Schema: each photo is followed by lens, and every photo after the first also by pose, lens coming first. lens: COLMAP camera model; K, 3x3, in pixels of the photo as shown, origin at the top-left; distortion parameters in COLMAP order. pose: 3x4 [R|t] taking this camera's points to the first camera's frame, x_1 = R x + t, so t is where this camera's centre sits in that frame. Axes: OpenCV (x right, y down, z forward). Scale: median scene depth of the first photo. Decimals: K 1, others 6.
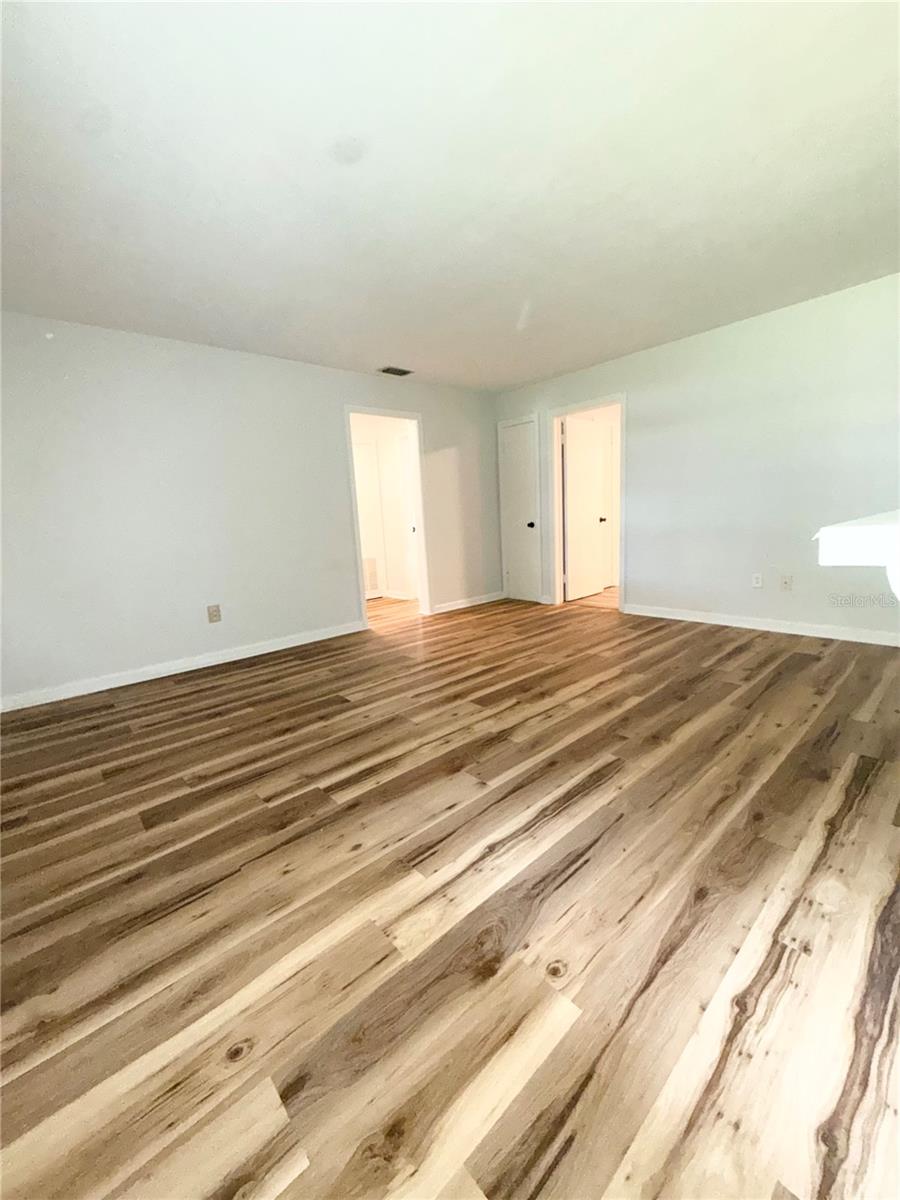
lens RADIAL K [[479.5, 0, 449.6], [0, 479.5, 593.7], [0, 0, 1]] dist [-0.002766, 0.000704]
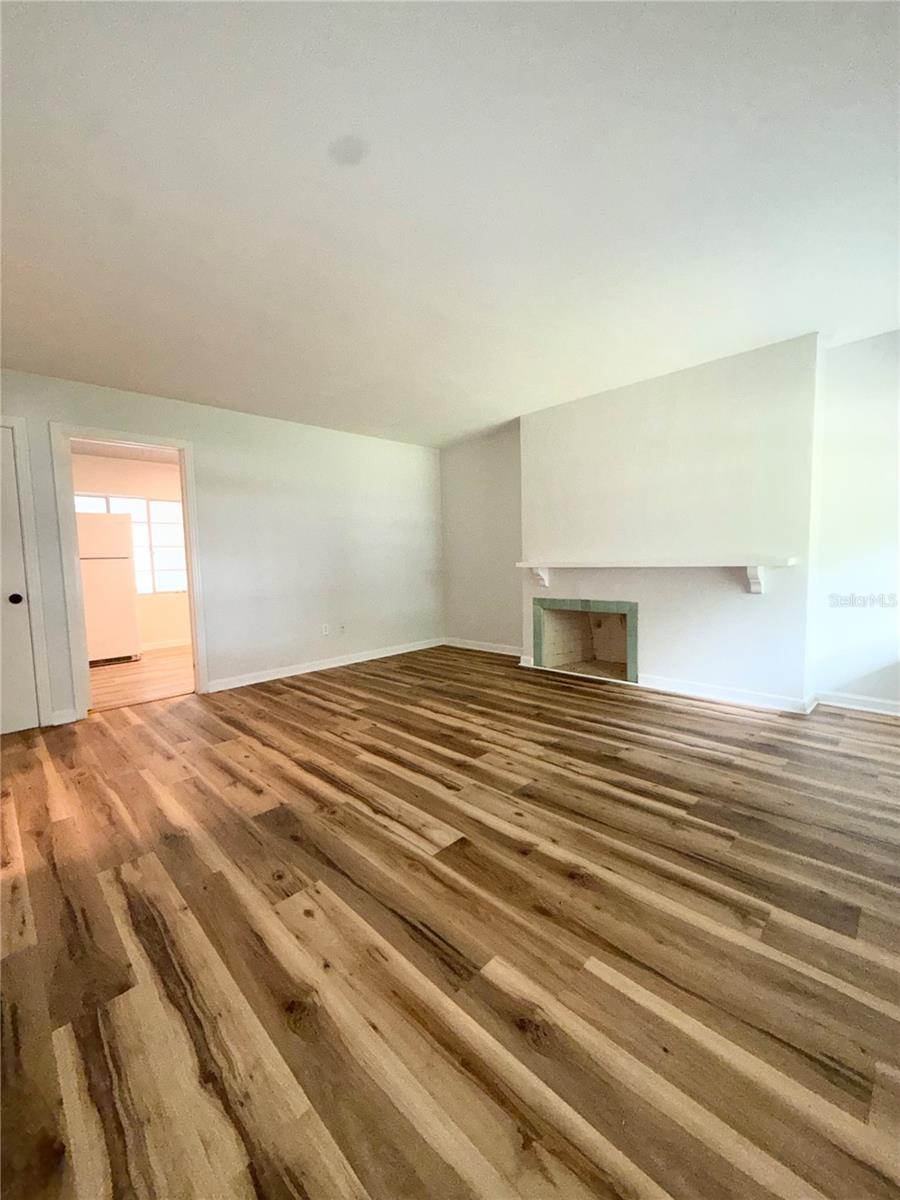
lens RADIAL K [[479.5, 0, 452.6], [0, 479.5, 591.8], [0, 0, 1]] dist [-0.002766, 0.000704]
pose [[-0.060099, -0.013155, 0.998106, -0.885703], [0.192268, 0.981036, 0.024507, -0.127705], [-0.979500, 0.193377, -0.056430, 1.024148]]
